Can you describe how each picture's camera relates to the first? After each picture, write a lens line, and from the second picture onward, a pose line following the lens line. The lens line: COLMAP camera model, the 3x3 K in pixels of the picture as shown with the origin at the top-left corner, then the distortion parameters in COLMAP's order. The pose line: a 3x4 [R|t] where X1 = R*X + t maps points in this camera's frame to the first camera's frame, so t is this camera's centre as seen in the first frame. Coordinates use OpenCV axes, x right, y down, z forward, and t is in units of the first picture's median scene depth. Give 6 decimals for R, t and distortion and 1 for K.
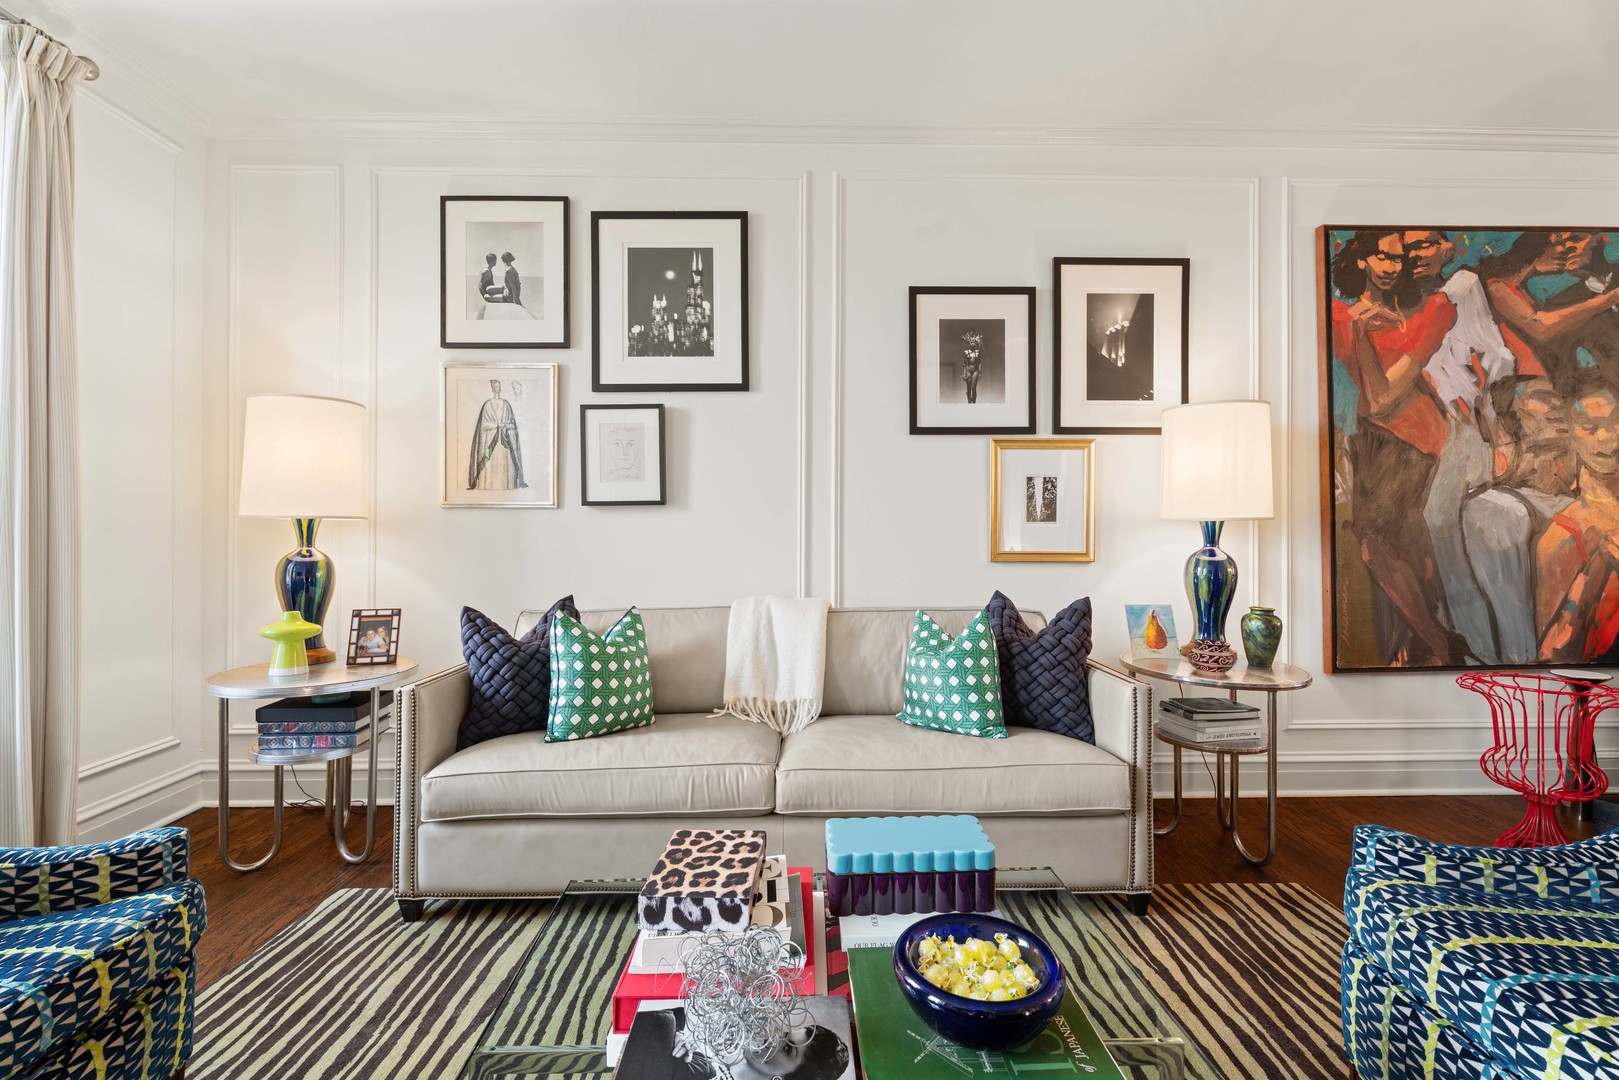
lens RADIAL K [[714.5, 0, 813.3], [0, 714.5, 523.9], [0, 0, 1]] dist [-0.000672, -0.000677]
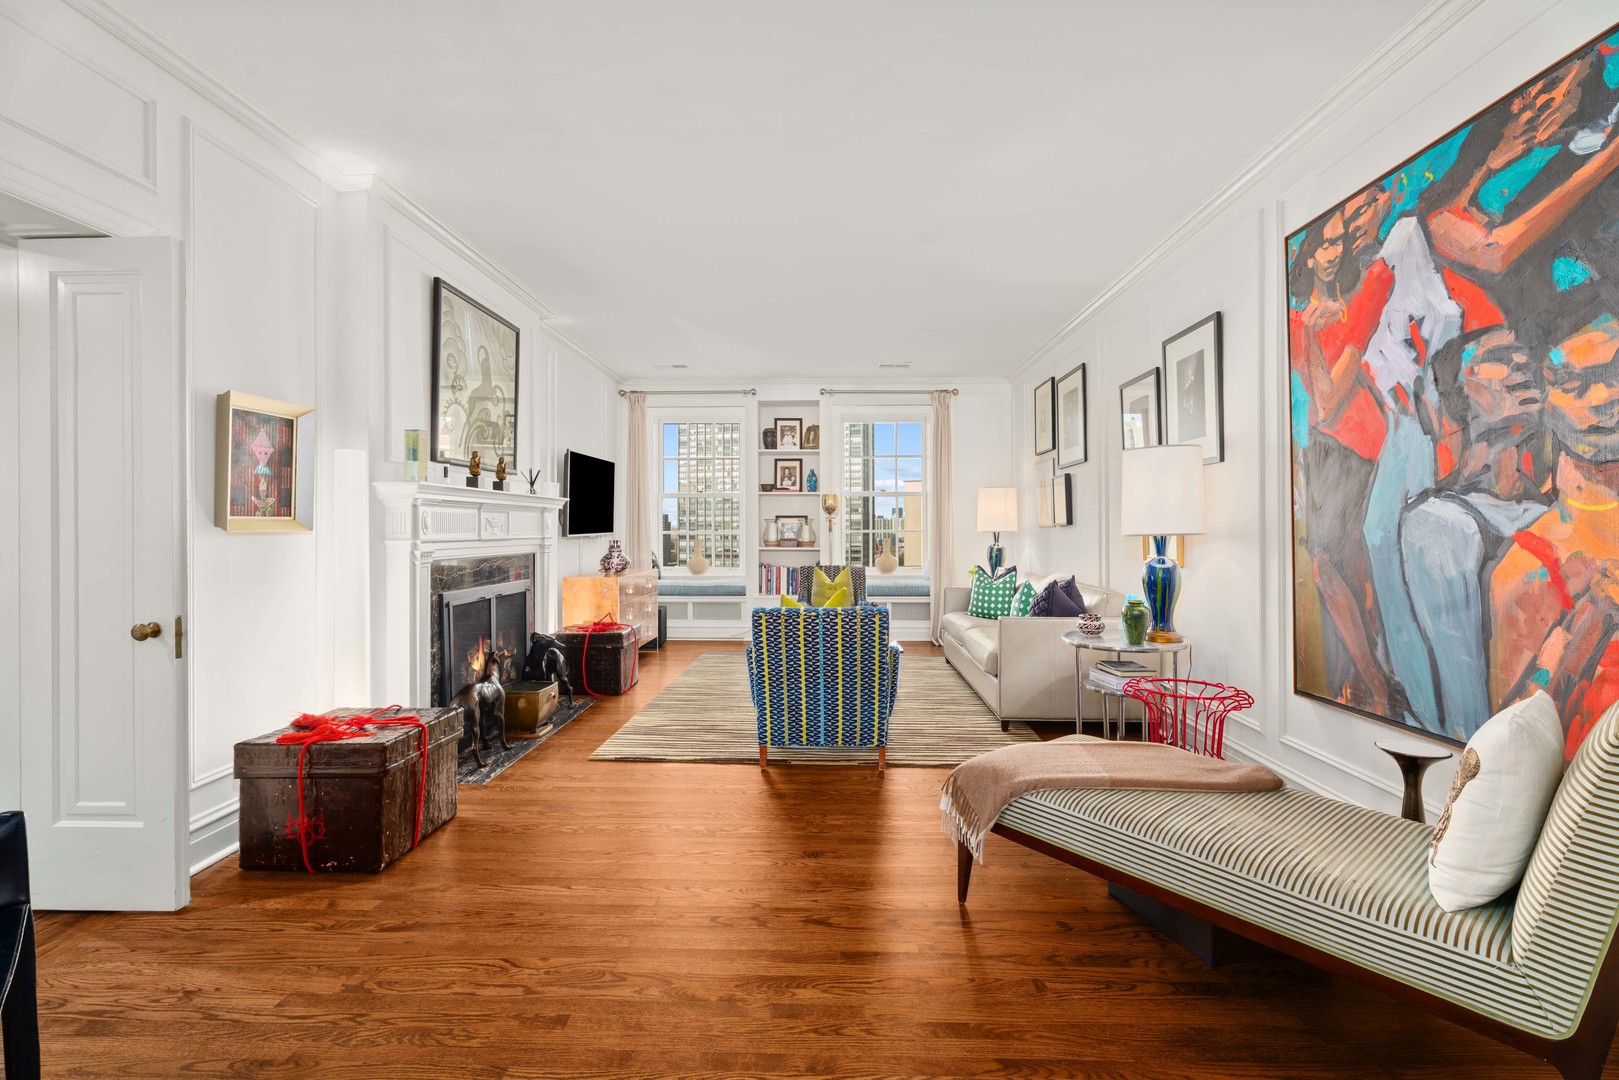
lens RADIAL K [[714.5, 0, 813.3], [0, 714.5, 523.9], [0, 0, 1]] dist [-0.000672, -0.000677]
pose [[-0.047626, -0.005979, -0.998847, 1.739461], [0.009773, 0.999931, -0.006451, -0.022747], [0.998817, -0.010069, -0.047564, 0.393296]]
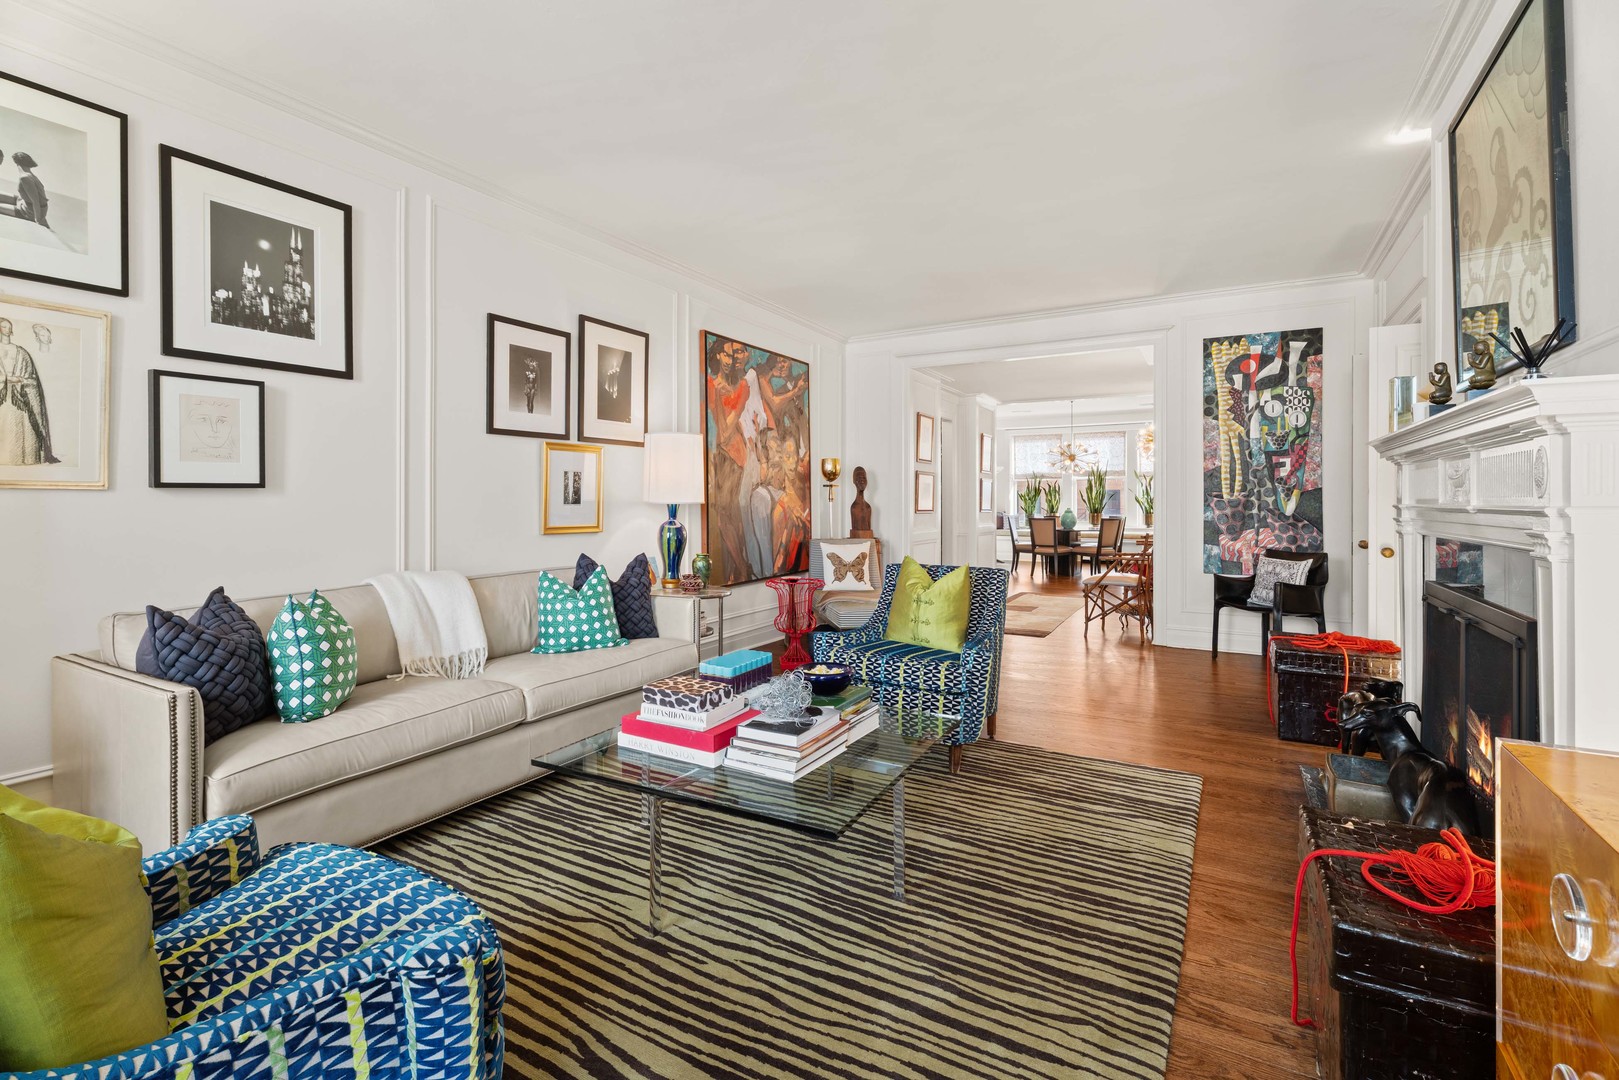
lens RADIAL K [[724.0, 0, 806.2], [0, 724.0, 507.3], [0, 0, 1]] dist [-0.001098, -0.000227]
pose [[0.522554, -0.006969, 0.852577, -0.638784], [-0.005431, 0.999919, 0.011502, -0.015450], [-0.852589, -0.010641, 0.522474, -0.116330]]
